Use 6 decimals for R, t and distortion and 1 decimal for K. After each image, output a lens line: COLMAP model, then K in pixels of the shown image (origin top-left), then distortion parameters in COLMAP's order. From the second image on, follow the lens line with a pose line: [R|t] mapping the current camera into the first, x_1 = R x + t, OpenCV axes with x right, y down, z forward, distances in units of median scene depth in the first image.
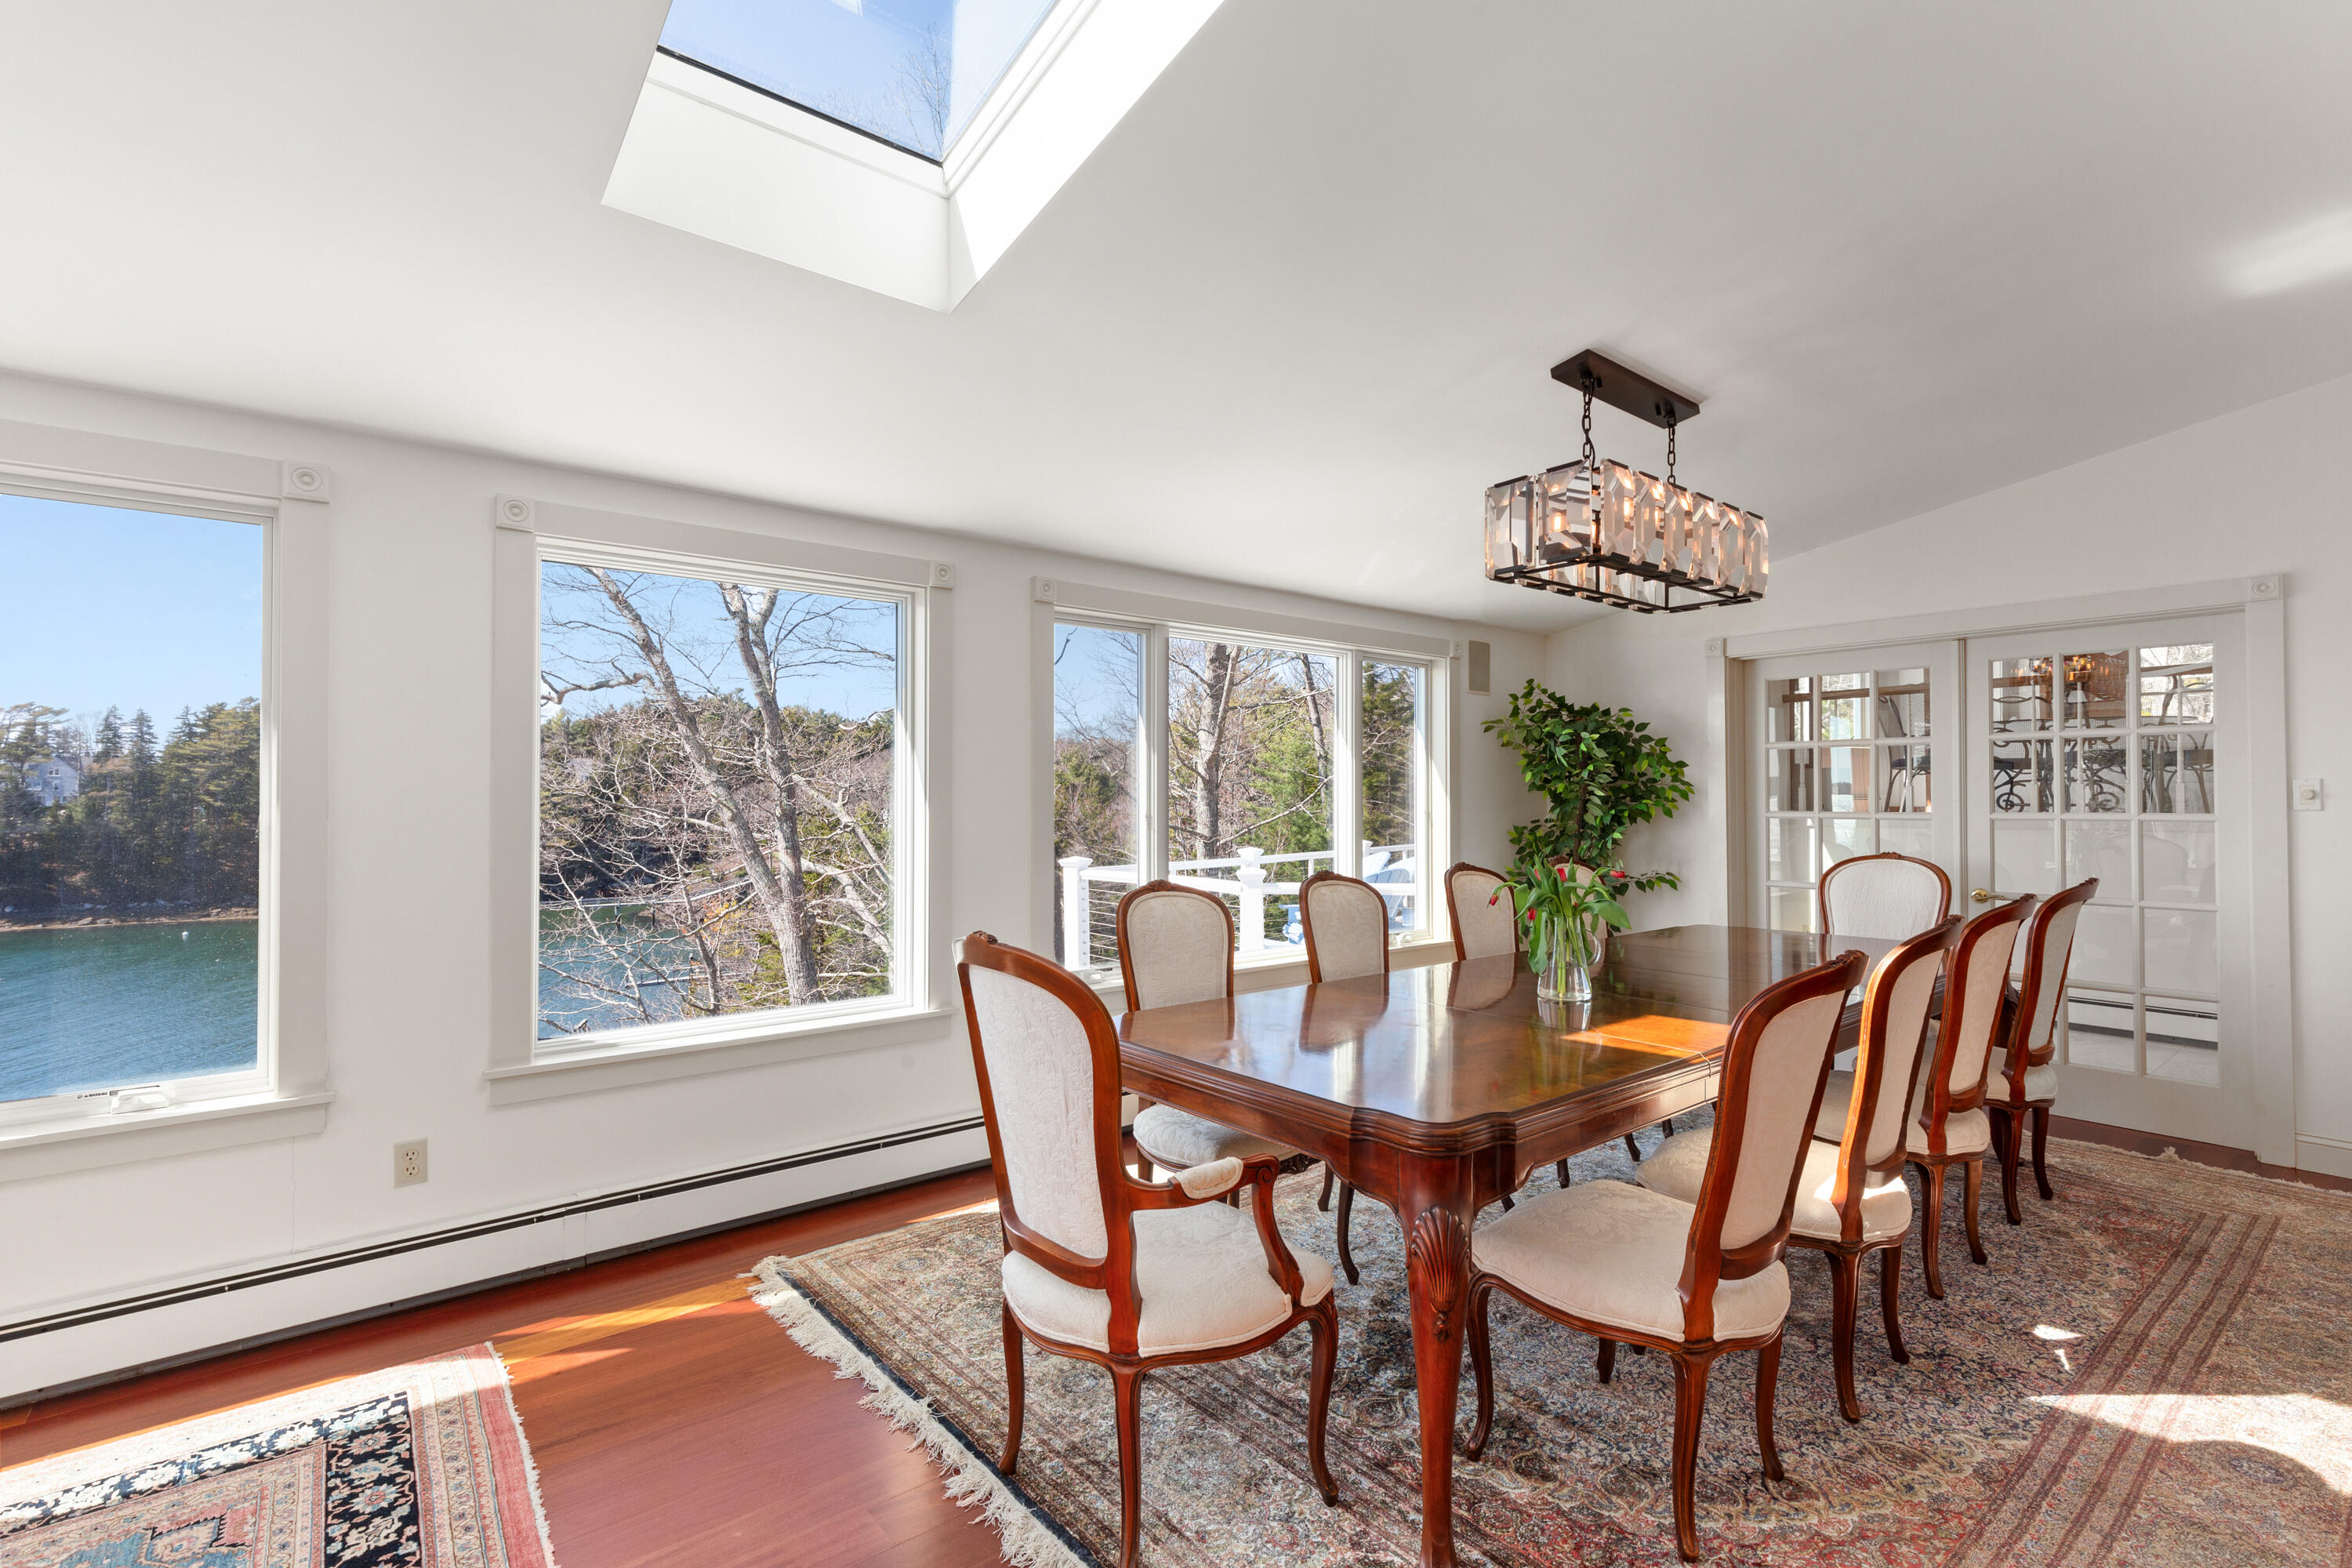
lens RADIAL K [[1070.3, 0, 1179.6], [0, 1070.3, 786.7], [0, 0, 1]] dist [0.015073, -0.004609]
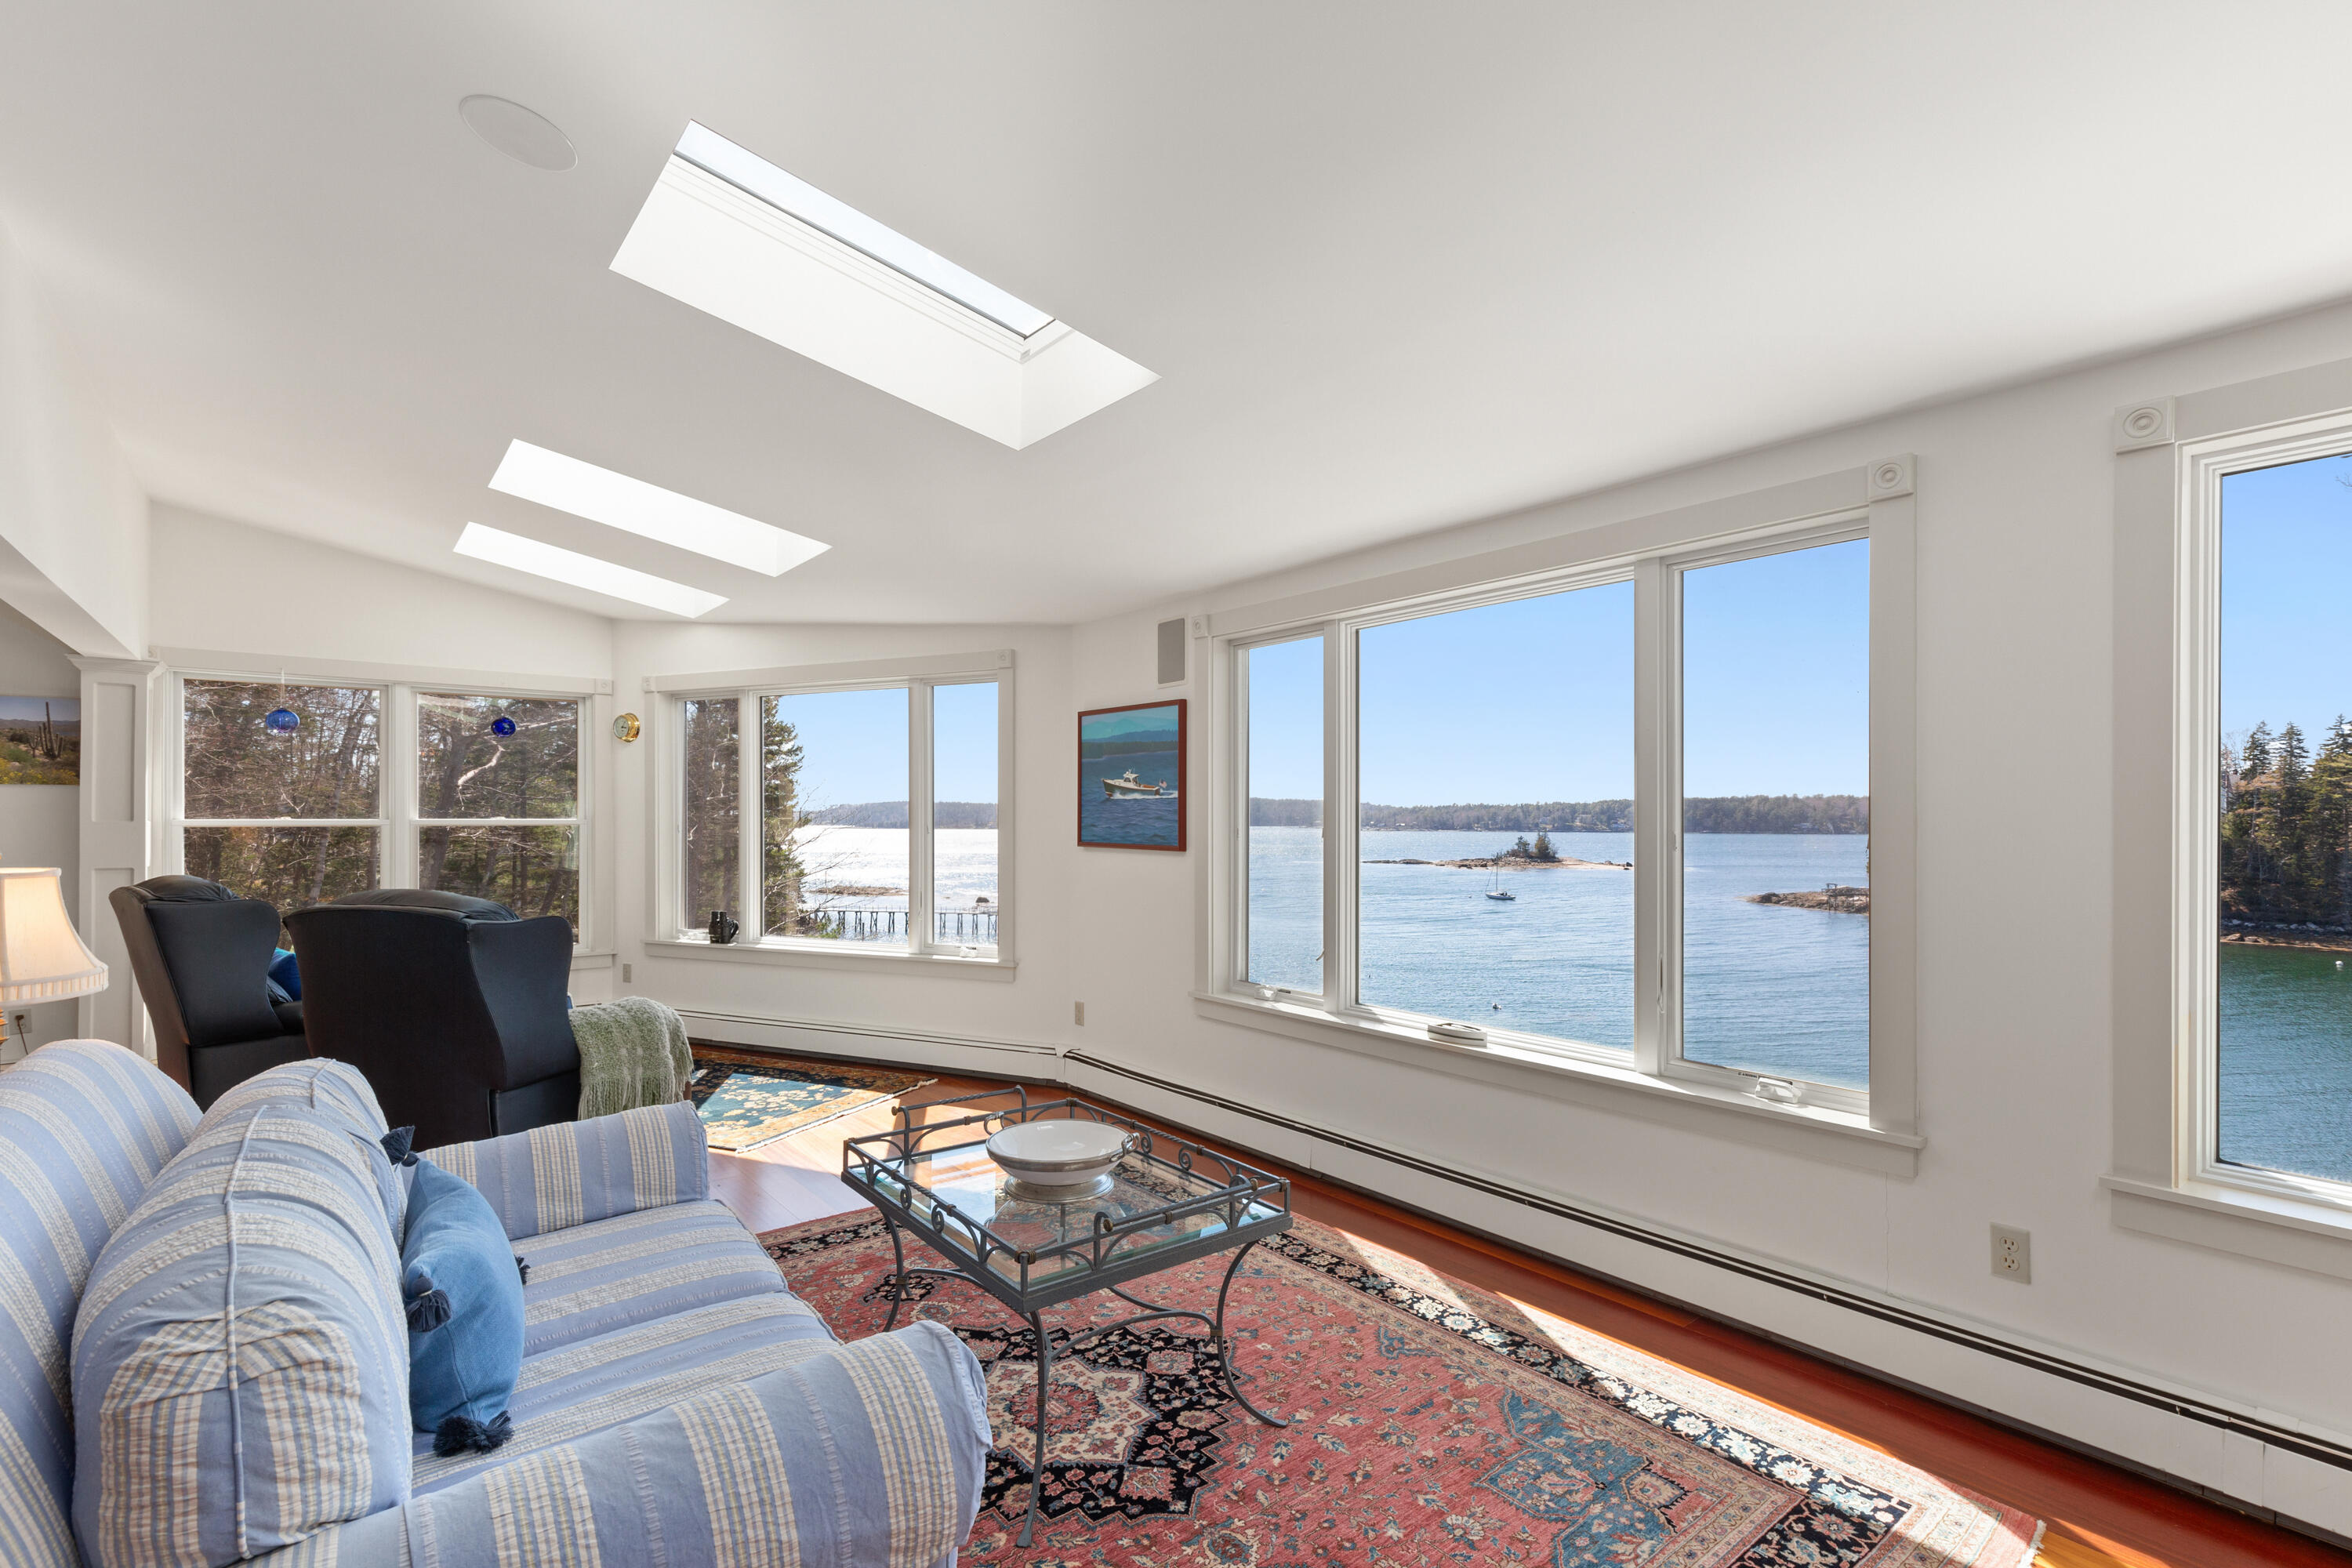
lens RADIAL K [[1070.3, 0, 1177.7], [0, 1070.3, 818.4], [0, 0, 1]] dist [0.015073, -0.004609]
pose [[-0.004812, 0.003203, -0.999983, 0.117025], [0.010095, 0.999944, 0.003154, 0.002774], [0.999937, -0.010080, -0.004844, 0.342416]]
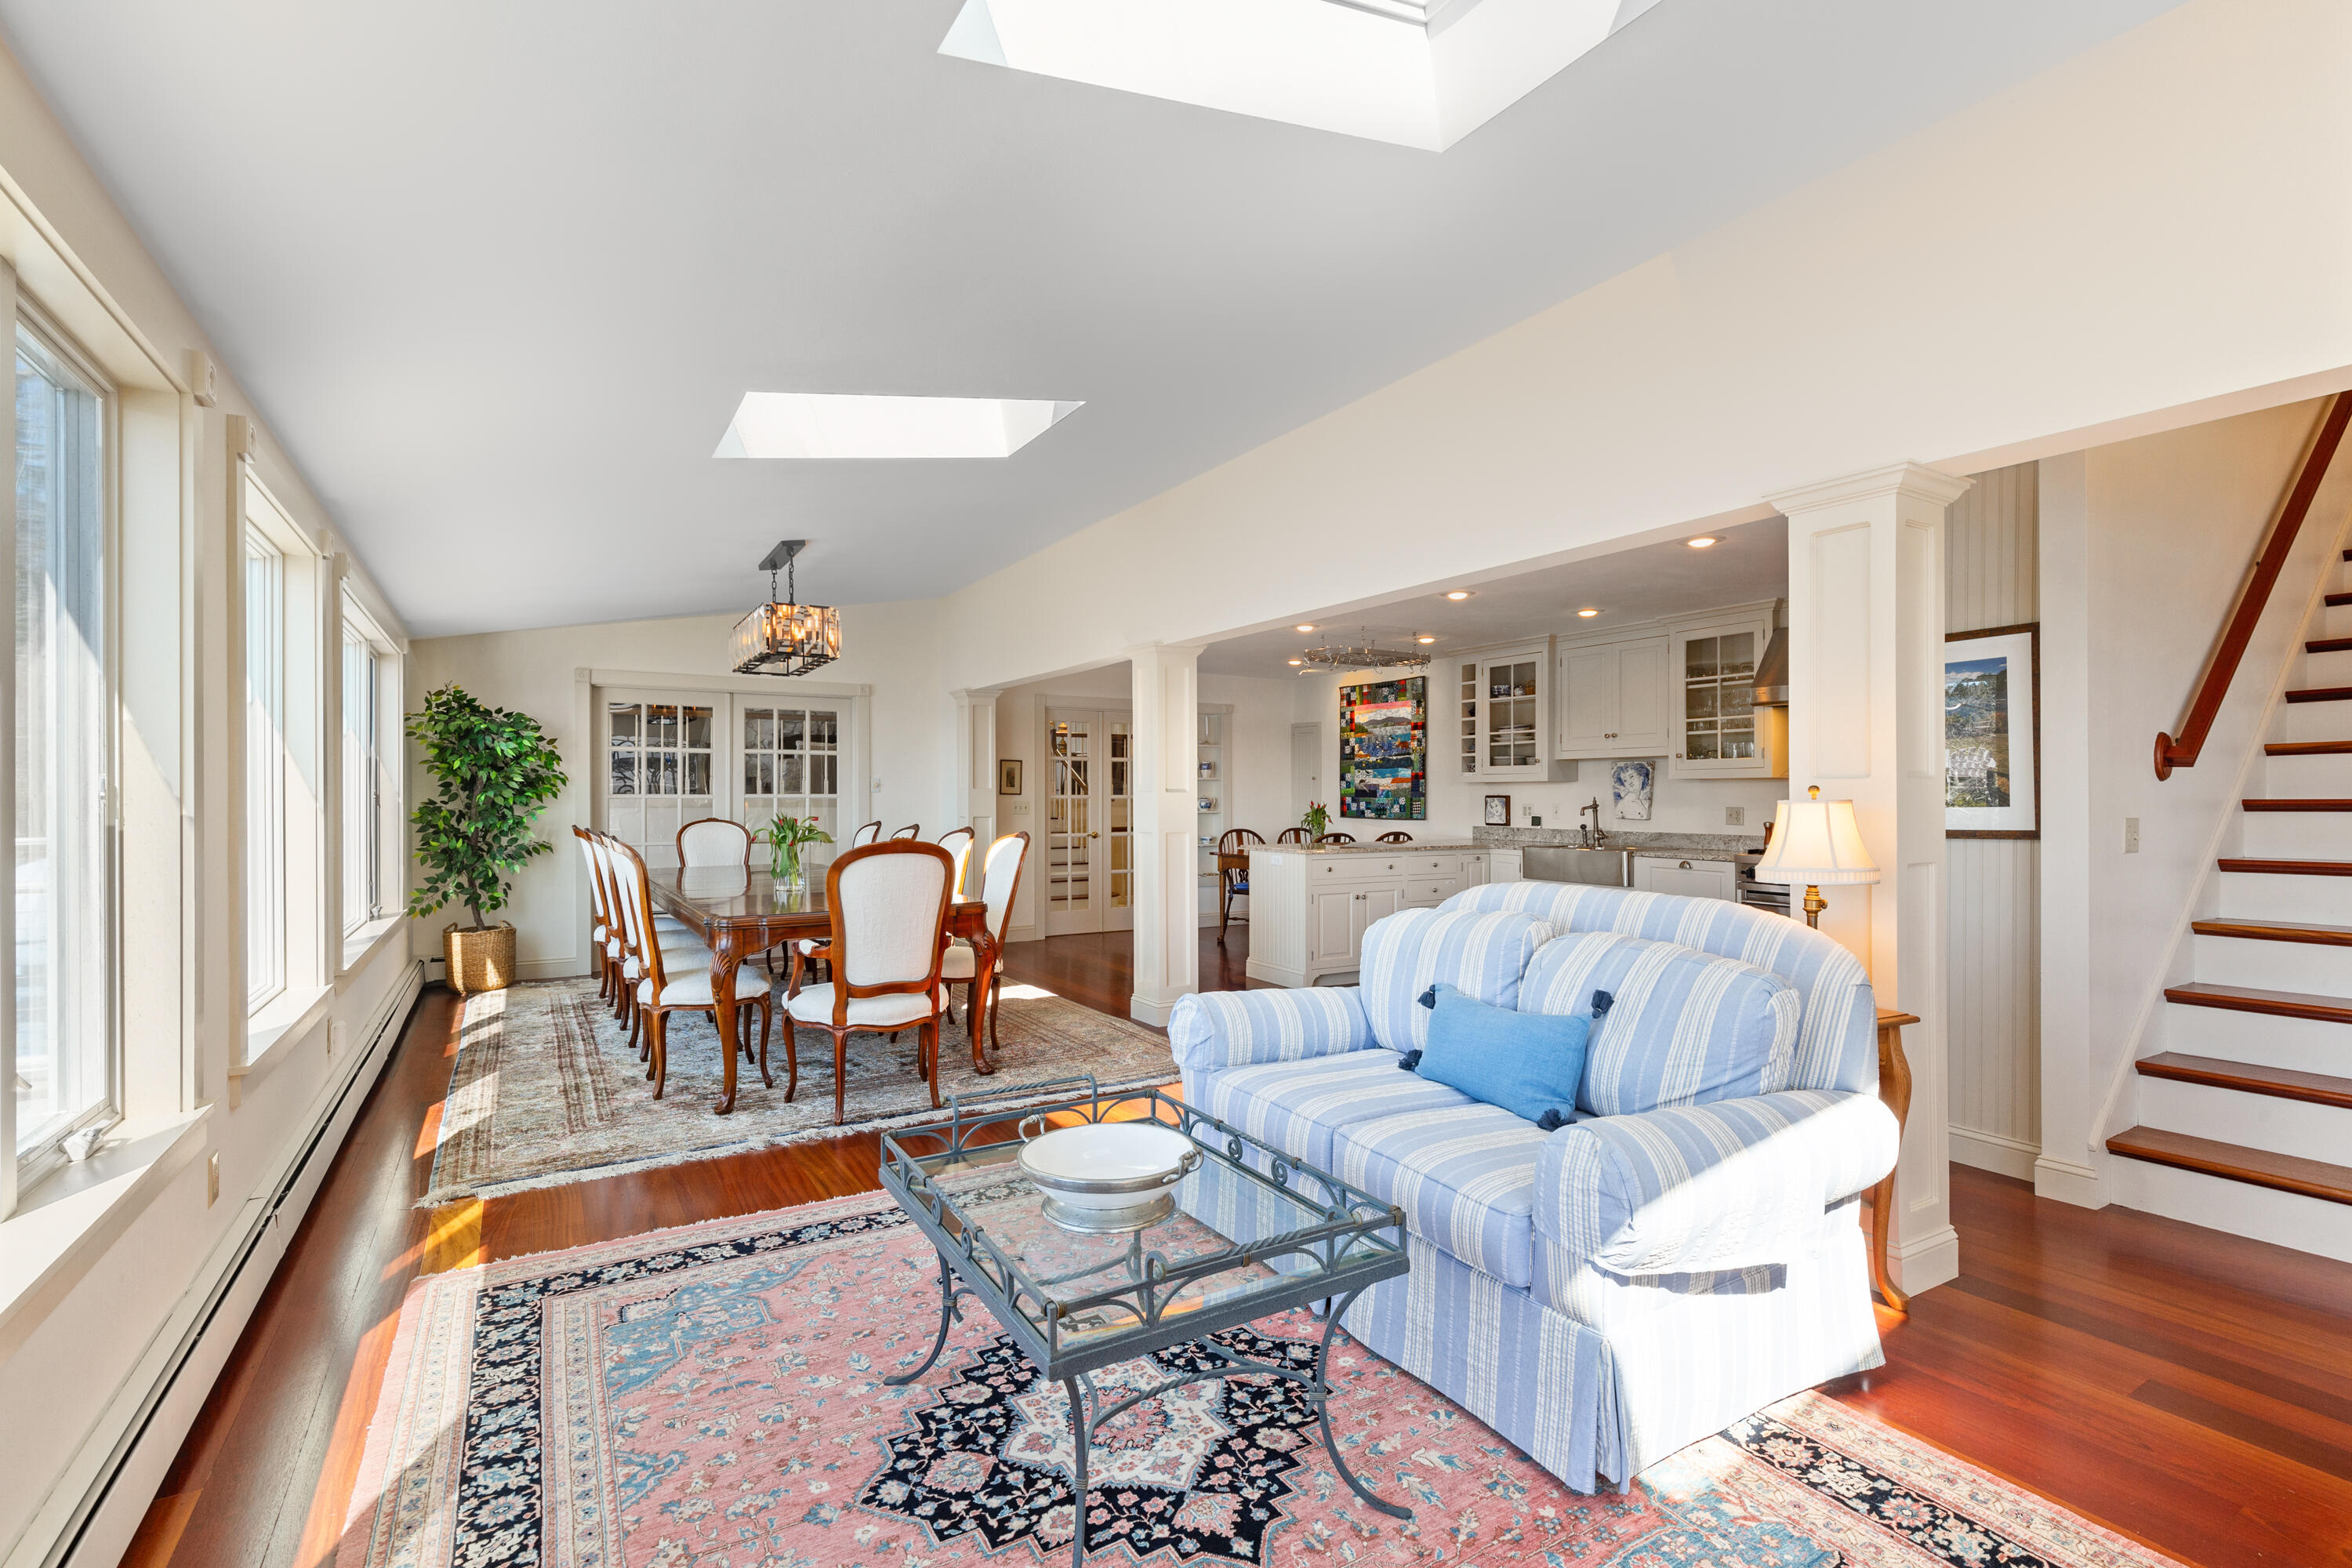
lens RADIAL K [[1070.3, 0, 1174.6], [0, 1070.3, 803.1], [0, 0, 1]] dist [0.015073, -0.004609]
pose [[0.130829, -0.004402, 0.991395, -1.398819], [-0.013717, 0.999886, 0.006249, 0.028797], [-0.991310, -0.014417, 0.130753, 0.114251]]
